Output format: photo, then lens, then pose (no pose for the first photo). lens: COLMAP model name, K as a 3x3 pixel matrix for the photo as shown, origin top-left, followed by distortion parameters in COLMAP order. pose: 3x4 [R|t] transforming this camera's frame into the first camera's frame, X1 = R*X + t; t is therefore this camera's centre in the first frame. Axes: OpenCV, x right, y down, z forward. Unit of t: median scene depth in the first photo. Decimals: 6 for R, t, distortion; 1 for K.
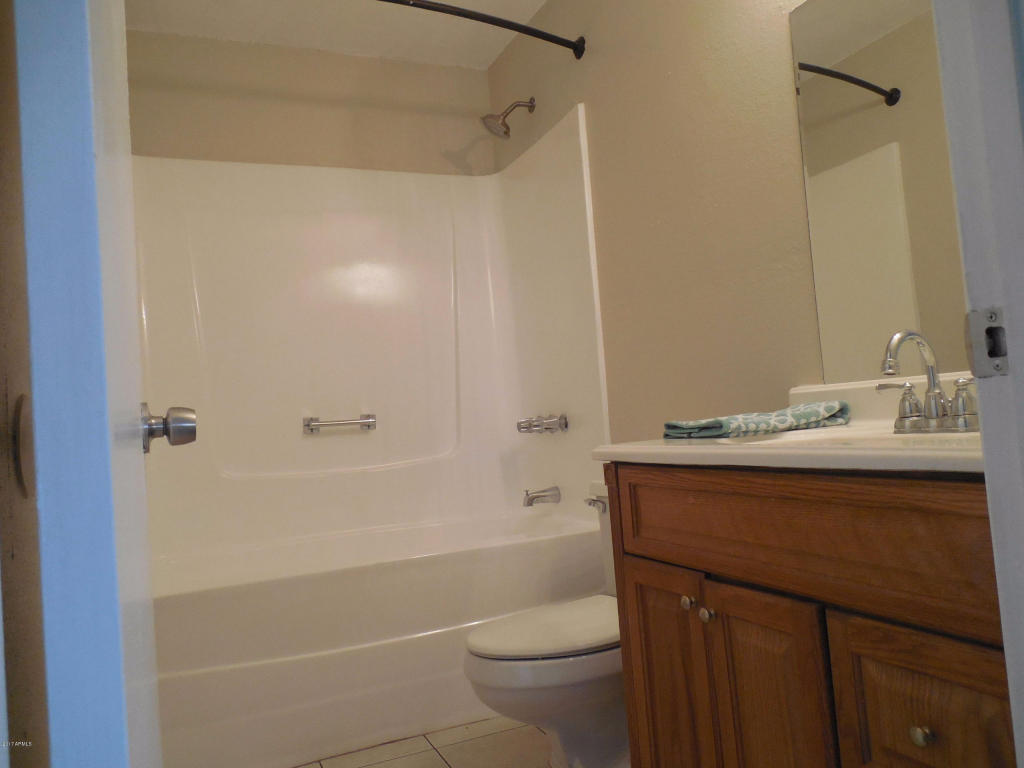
lens RADIAL K [[765.2, 0, 512.0], [0, 765.2, 384.0], [0, 0, 1]] dist [-0.000605, -0.000742]
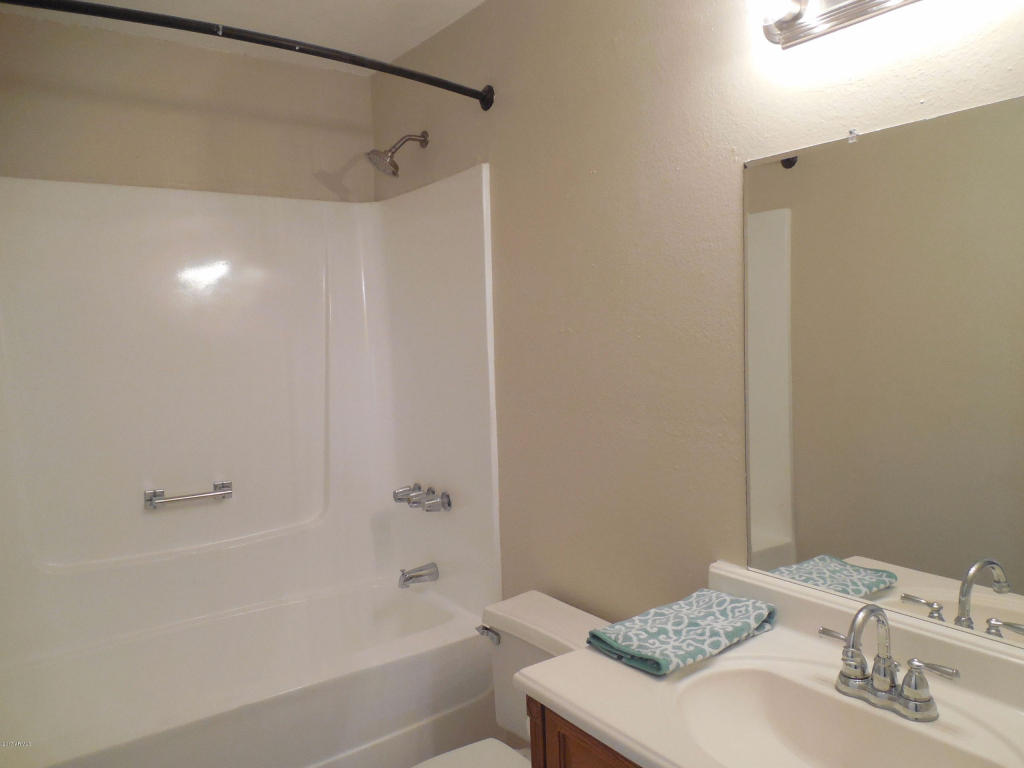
lens RADIAL K [[765.2, 0, 512.0], [0, 765.2, 384.0], [0, 0, 1]] dist [-0.000605, -0.000742]
pose [[0.977931, 0.032723, 0.206350, -0.050034], [-0.053686, 0.993853, 0.096819, -0.182764], [-0.201913, -0.105760, 0.973676, 0.091785]]
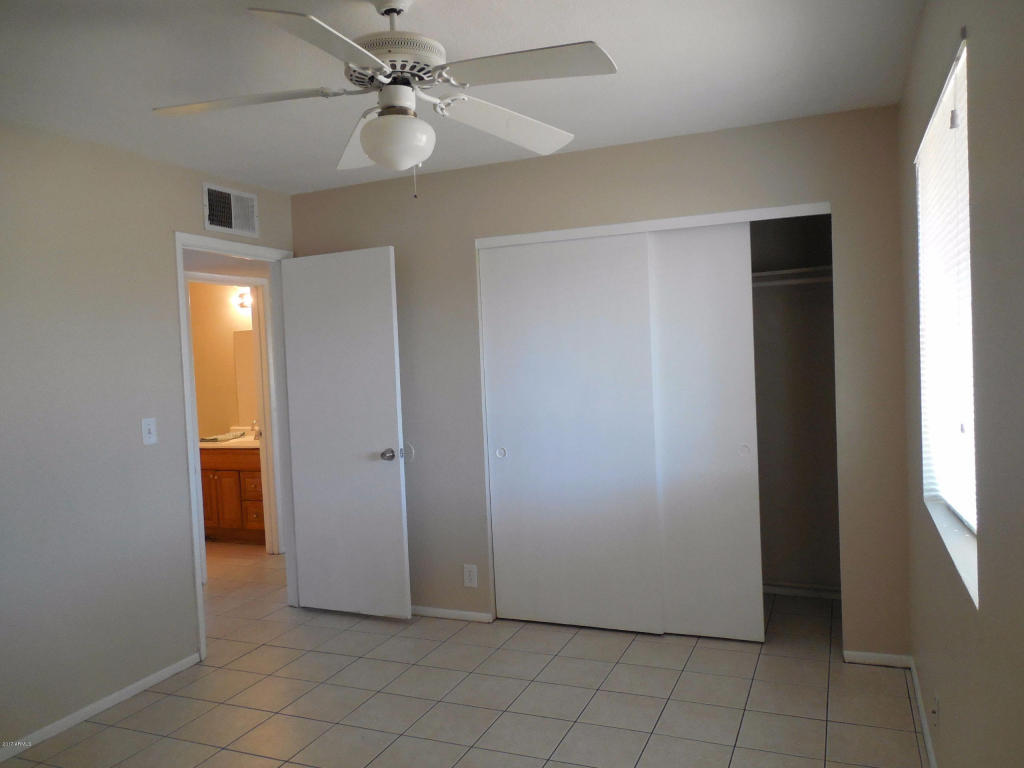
lens RADIAL K [[765.2, 0, 512.0], [0, 765.2, 384.0], [0, 0, 1]] dist [-0.000605, -0.000742]
pose [[0.735655, 0.011076, 0.677266, -0.766232], [-0.036848, 0.999040, 0.023686, -0.224592], [-0.676354, -0.042380, 0.735357, -1.769383]]
